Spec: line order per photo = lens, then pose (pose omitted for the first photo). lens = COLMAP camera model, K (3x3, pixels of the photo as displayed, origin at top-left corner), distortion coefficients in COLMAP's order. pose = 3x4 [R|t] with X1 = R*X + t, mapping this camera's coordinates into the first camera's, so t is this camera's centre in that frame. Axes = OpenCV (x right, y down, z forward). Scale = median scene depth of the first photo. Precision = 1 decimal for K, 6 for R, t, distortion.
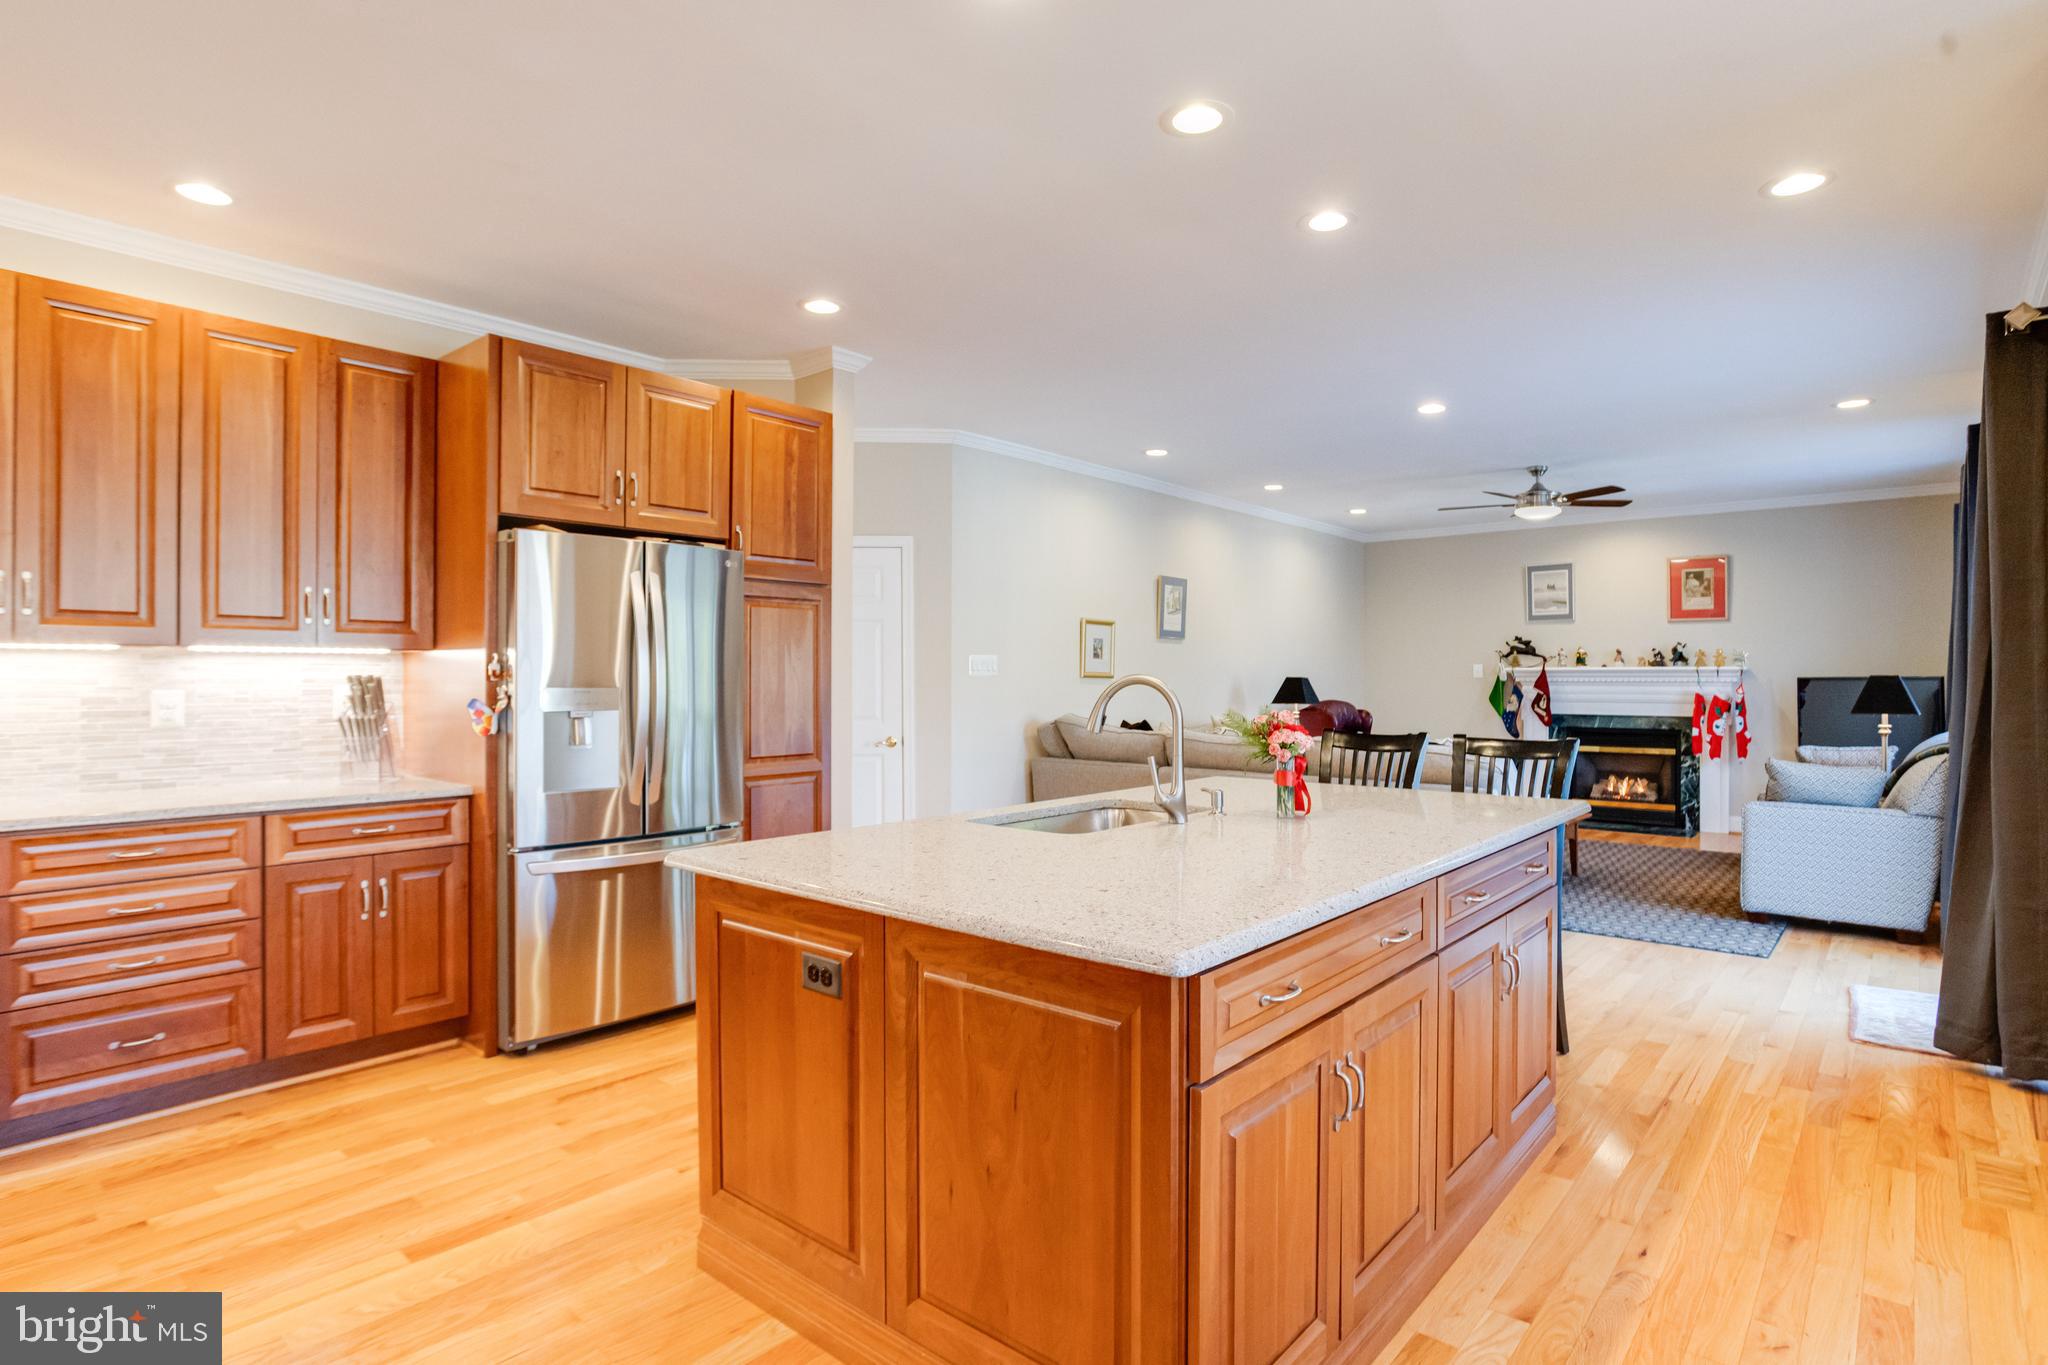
lens RADIAL K [[1048.2, 0, 1043.9], [0, 1048.2, 677.8], [0, 0, 1]] dist [-0.009529, 0.001847]
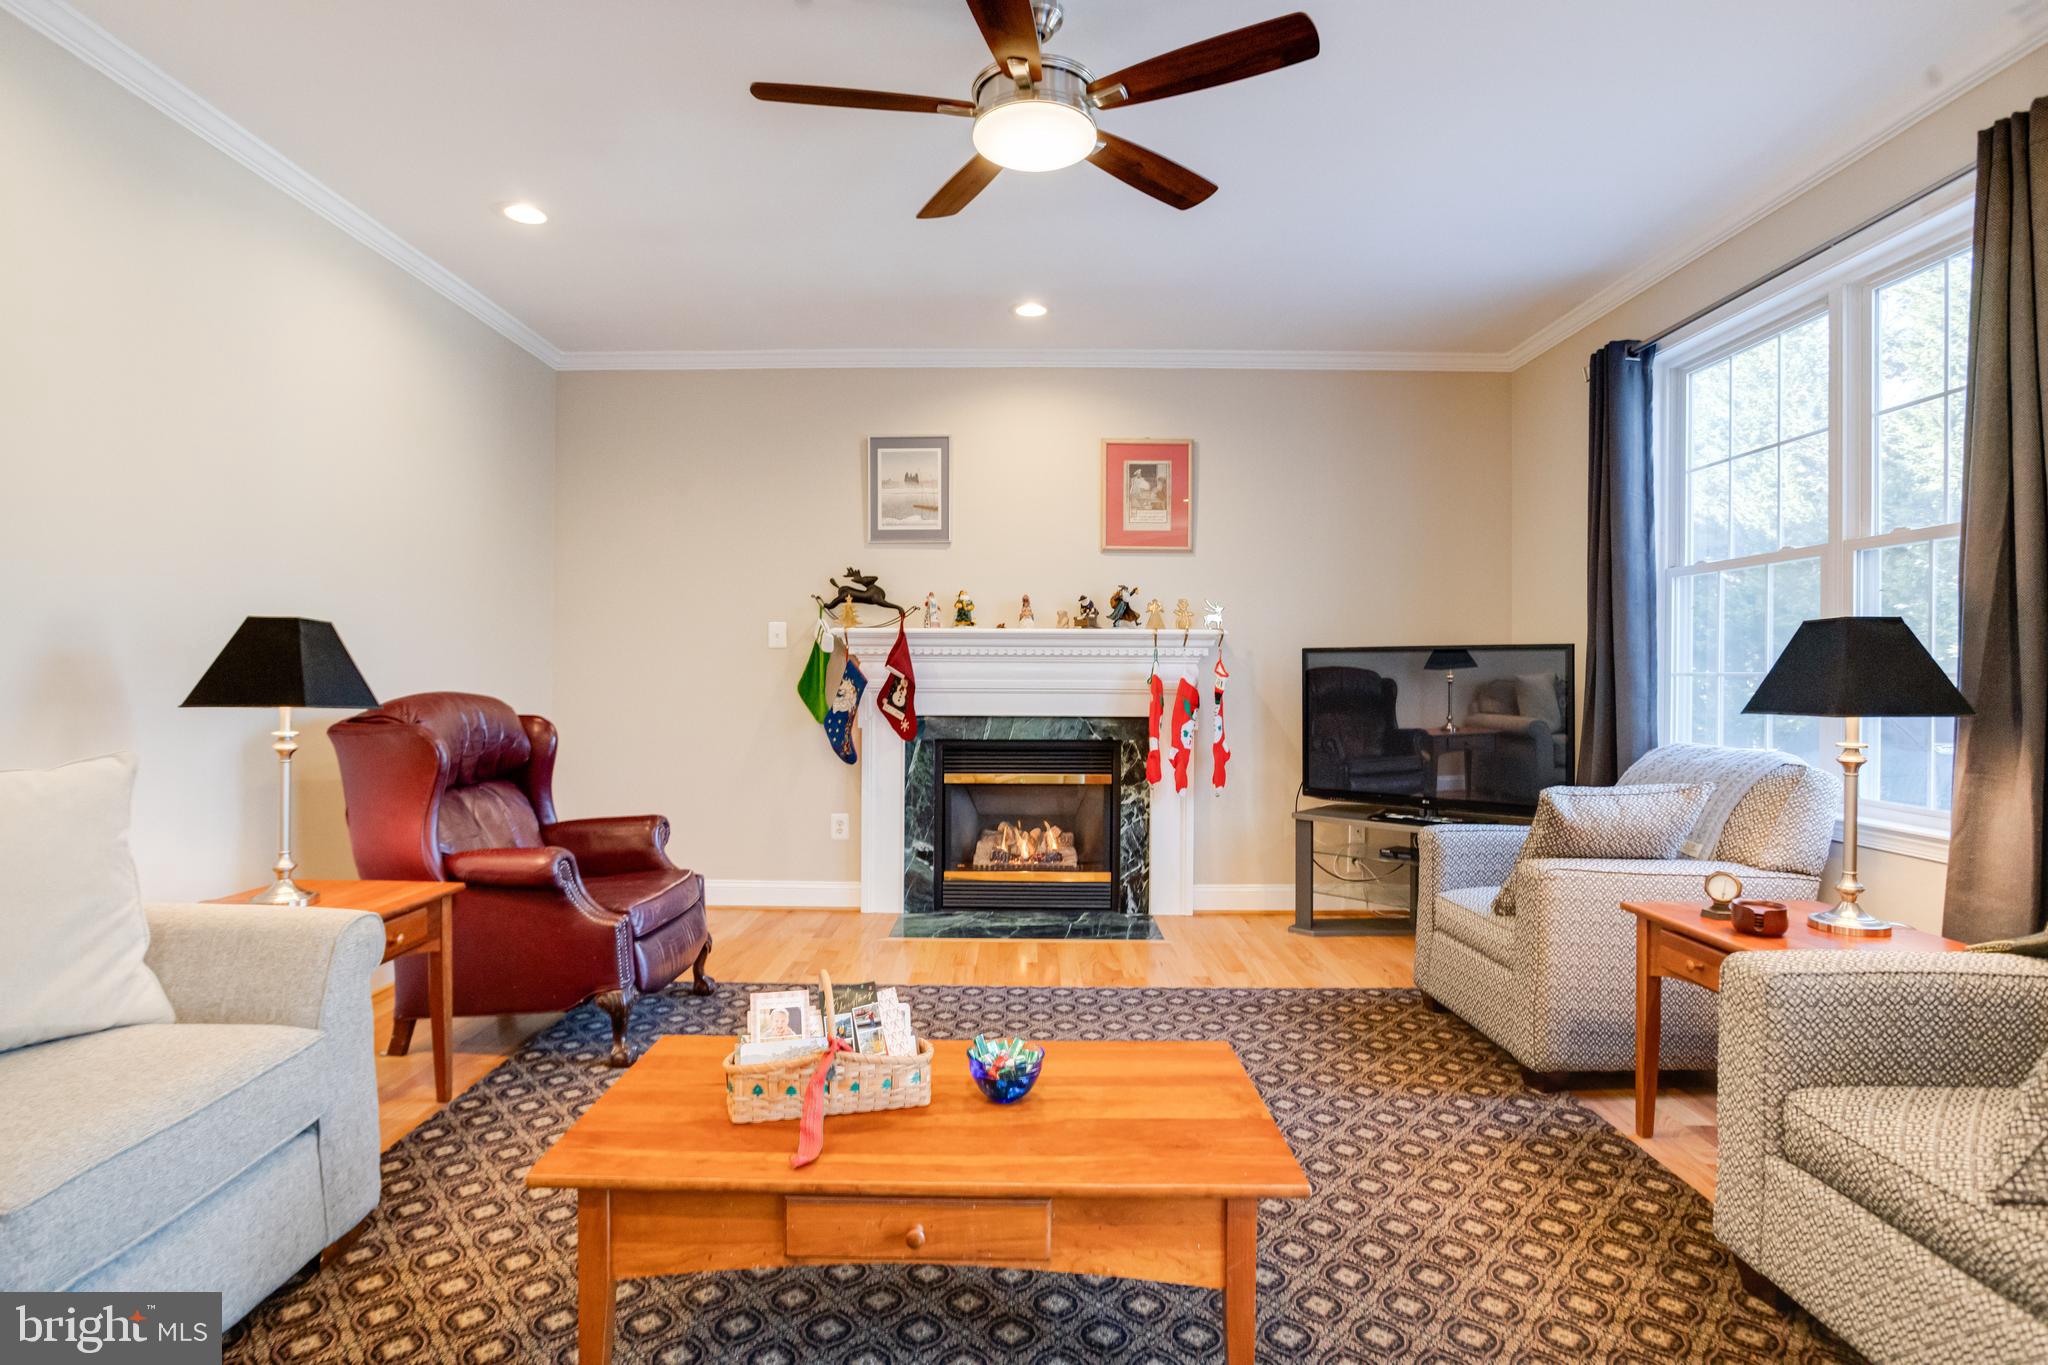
lens RADIAL K [[1034.6, 0, 1001.6], [0, 1034.6, 671.3], [0, 0, 1]] dist [-0.040856, 0.013587]
pose [[0.779843, 0.004792, 0.625957, 0.206371], [-0.005094, 0.999986, -0.001309, 0.013375], [-0.625954, -0.002168, 0.779857, 0.604418]]
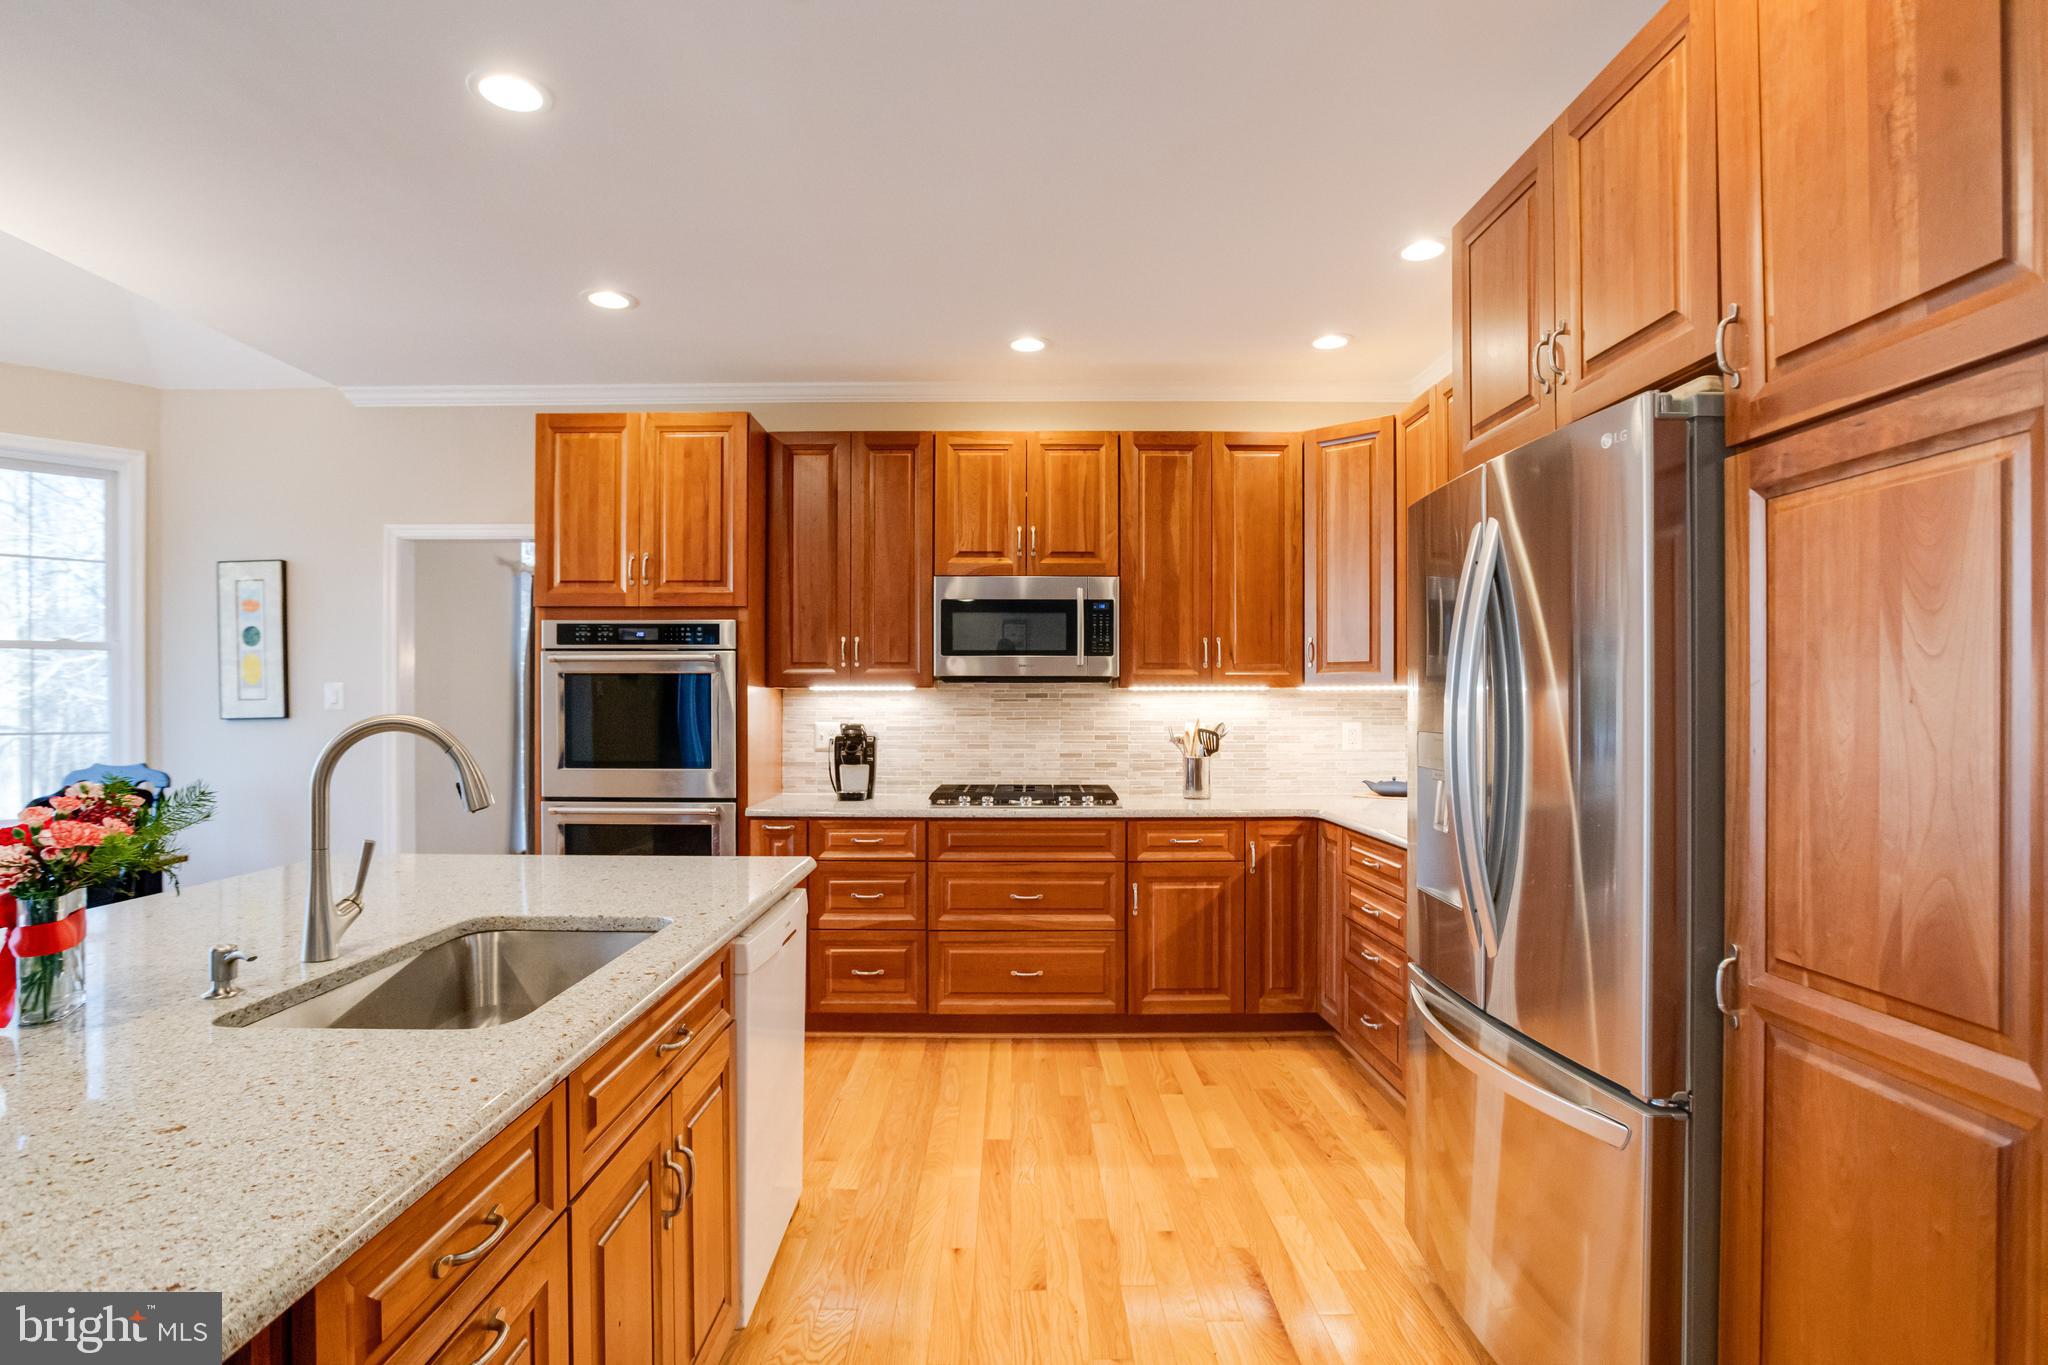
lens RADIAL K [[1034.6, 0, 989.7], [0, 1034.6, 703.7], [0, 0, 1]] dist [-0.040856, 0.013587]
pose [[-0.774626, -0.001816, -0.632418, 0.061019], [-0.000738, 0.999998, -0.001967, -0.002184], [0.632420, -0.001057, -0.774625, 0.519134]]
